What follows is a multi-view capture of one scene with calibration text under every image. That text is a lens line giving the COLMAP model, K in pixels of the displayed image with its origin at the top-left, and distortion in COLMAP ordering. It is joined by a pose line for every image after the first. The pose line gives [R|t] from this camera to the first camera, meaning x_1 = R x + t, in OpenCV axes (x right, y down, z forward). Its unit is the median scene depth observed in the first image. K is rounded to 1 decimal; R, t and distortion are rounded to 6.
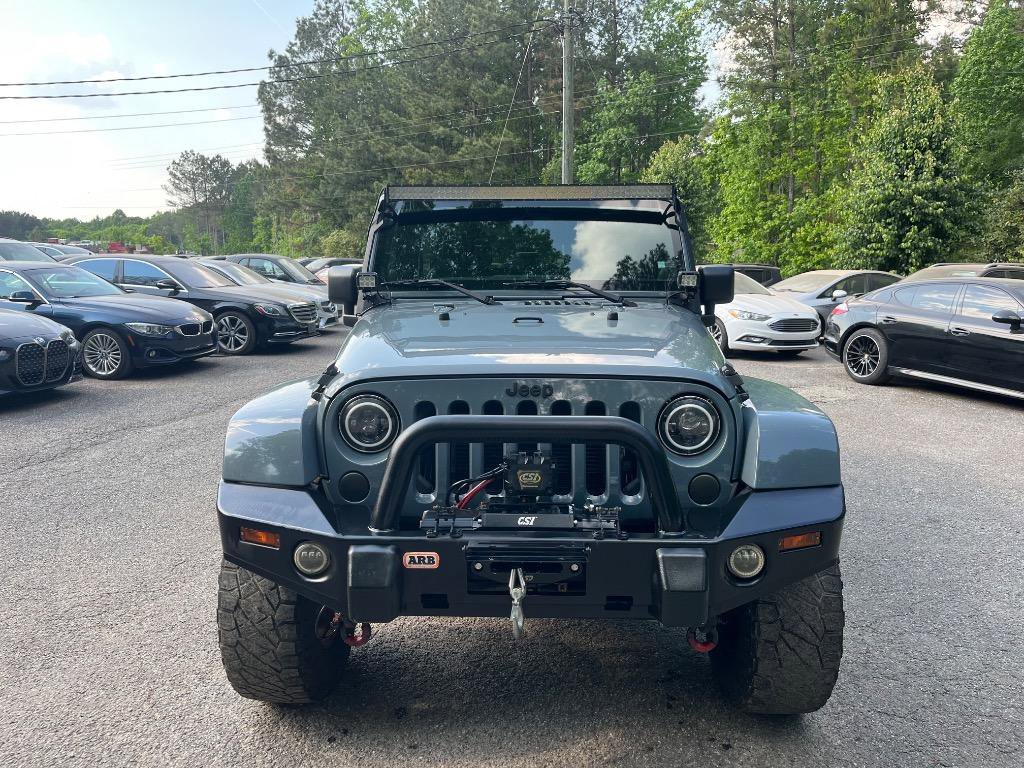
lens RADIAL K [[769.2, 0, 508.0], [0, 769.2, 381.2], [0, 0, 1]] dist [0.067764, -0.095859]
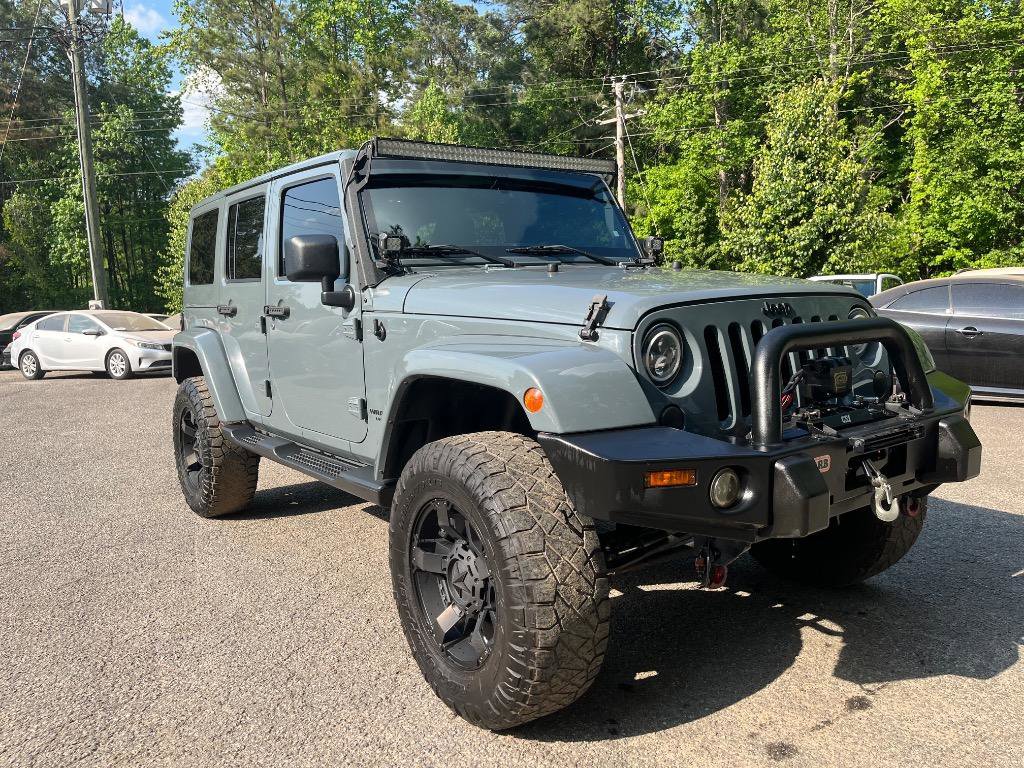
lens RADIAL K [[769.2, 0, 506.6], [0, 769.2, 387.6], [0, 0, 1]] dist [0.067764, -0.095859]
pose [[0.798093, -0.102033, 0.593833, -0.209879], [0.134193, 0.990904, -0.010093, 0.018493], [-0.587402, 0.087744, 0.804525, 0.088407]]
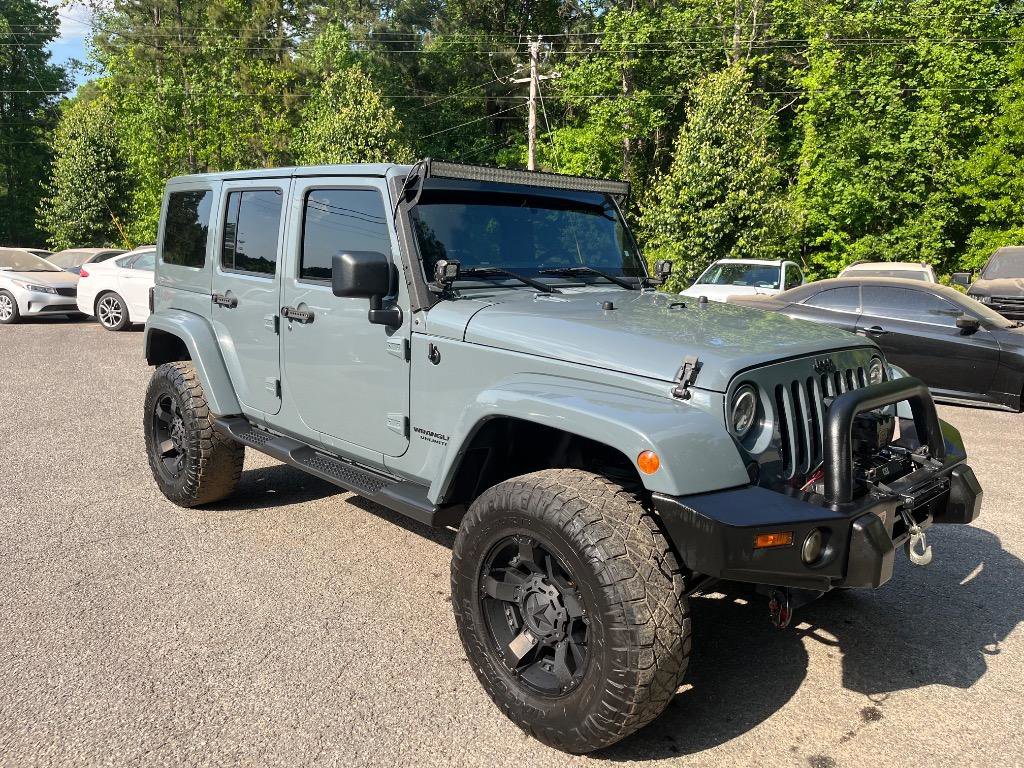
lens RADIAL K [[769.2, 0, 507.4], [0, 769.2, 371.6], [0, 0, 1]] dist [0.067764, -0.095859]
pose [[0.708497, -0.097447, 0.698954, -0.262196], [0.088484, 0.994871, 0.049012, -0.018120], [-0.700145, 0.027121, 0.713486, 0.117081]]
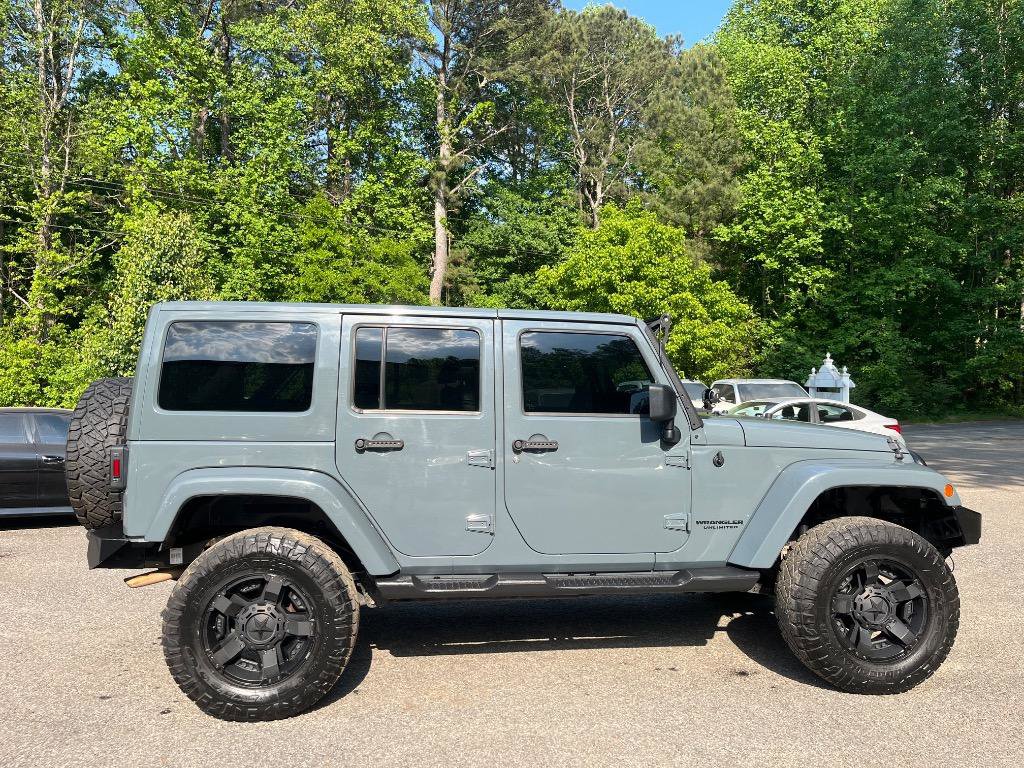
lens RADIAL K [[769.2, 0, 503.8], [0, 769.2, 379.8], [0, 0, 1]] dist [0.067764, -0.095859]
pose [[-0.108324, 0.016181, 0.993984, -0.457615], [0.157068, 0.987587, 0.001041, -0.071203], [-0.981629, 0.156236, -0.109521, 0.499099]]
